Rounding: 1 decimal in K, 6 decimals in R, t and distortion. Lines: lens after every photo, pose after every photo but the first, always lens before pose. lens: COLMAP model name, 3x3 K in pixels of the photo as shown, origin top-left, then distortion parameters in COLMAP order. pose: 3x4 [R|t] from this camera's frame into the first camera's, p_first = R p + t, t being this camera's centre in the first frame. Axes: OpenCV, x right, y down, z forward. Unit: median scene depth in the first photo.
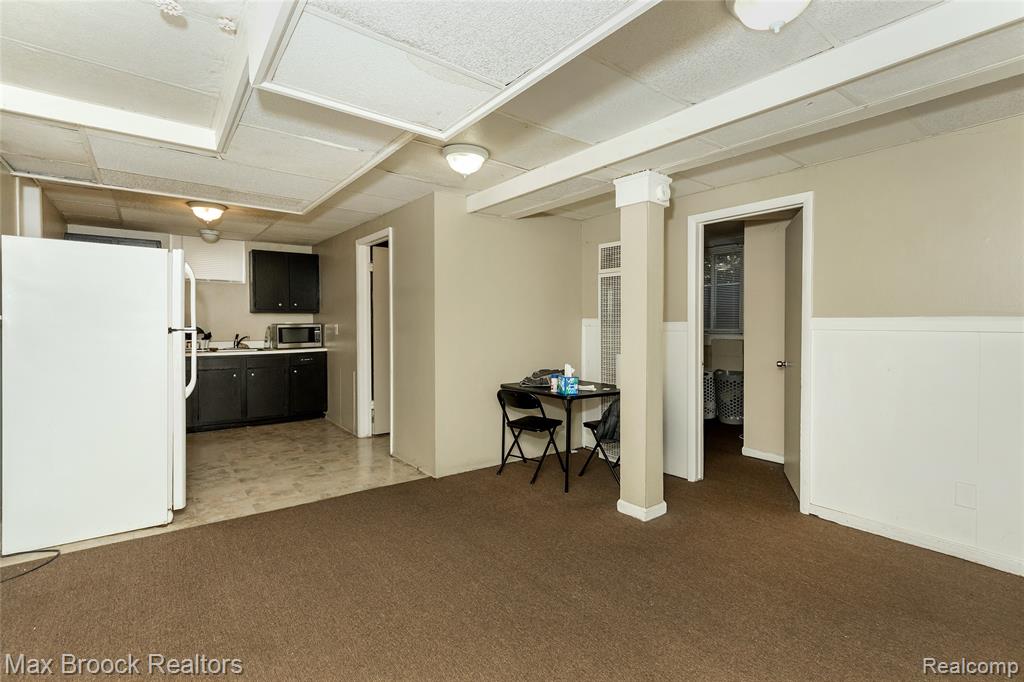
lens RADIAL K [[479.1, 0, 512.2], [0, 479.1, 327.3], [0, 0, 1]] dist [-0.000889, -0.000175]
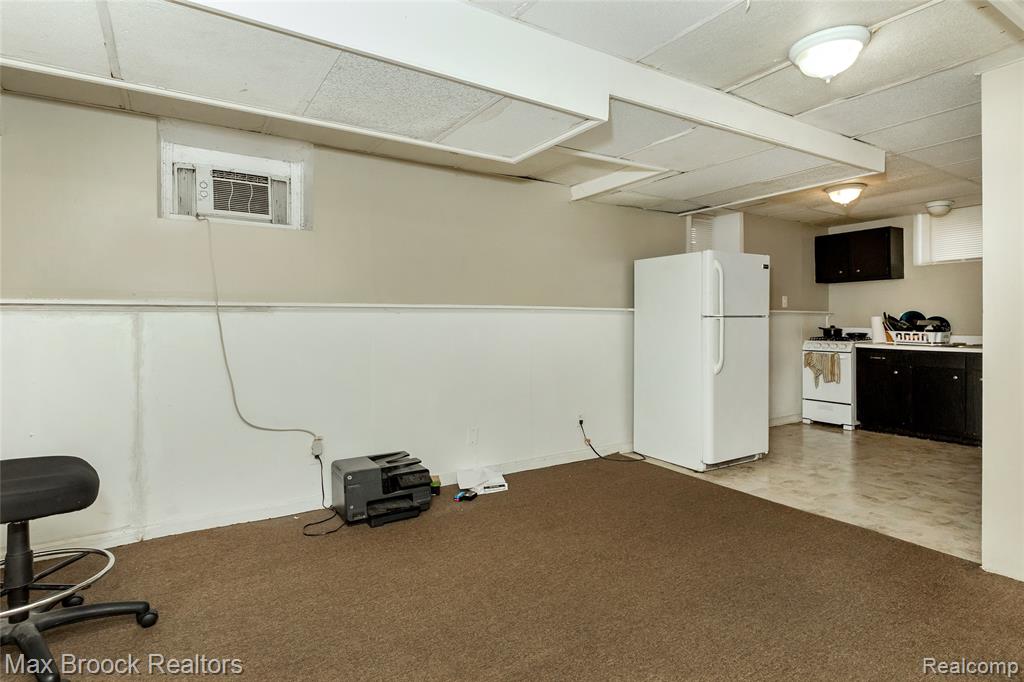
lens RADIAL K [[537.3, 0, 511.9], [0, 537.3, 319.0], [0, 0, 1]] dist [-0.000714, -0.000082]
pose [[-0.070214, 0.003845, -0.997525, 0.572567], [-0.006786, 0.999968, 0.004332, 0.008385], [0.997509, 0.007073, -0.070186, 0.494541]]
